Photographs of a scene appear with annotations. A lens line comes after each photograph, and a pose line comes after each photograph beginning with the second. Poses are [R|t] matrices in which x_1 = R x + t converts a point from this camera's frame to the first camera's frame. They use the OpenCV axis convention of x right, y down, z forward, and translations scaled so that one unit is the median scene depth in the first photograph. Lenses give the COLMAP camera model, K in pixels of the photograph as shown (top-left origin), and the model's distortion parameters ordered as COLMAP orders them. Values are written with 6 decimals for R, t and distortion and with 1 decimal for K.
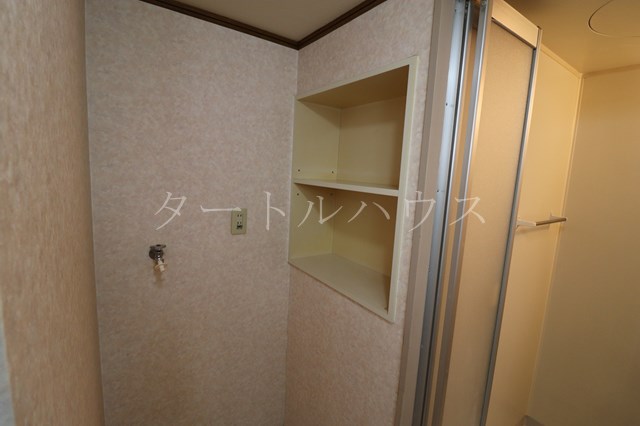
lens RADIAL K [[298.6, 0, 320.9], [0, 298.6, 212.8], [0, 0, 1]] dist [-0.003669, -0.000597]
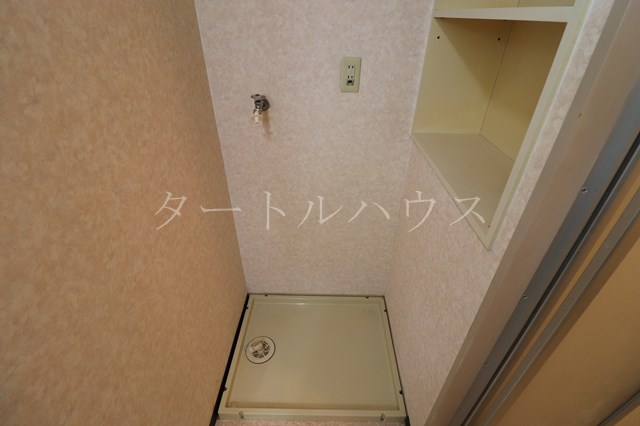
lens RADIAL K [[298.6, 0, 321.0], [0, 298.6, 211.6], [0, 0, 1]] dist [-0.003669, -0.000597]
pose [[0.812348, 0.285088, -0.508739, 0.186320], [-0.051016, 0.903760, 0.424988, 0.024944], [0.580937, -0.319284, 0.748712, 0.237674]]
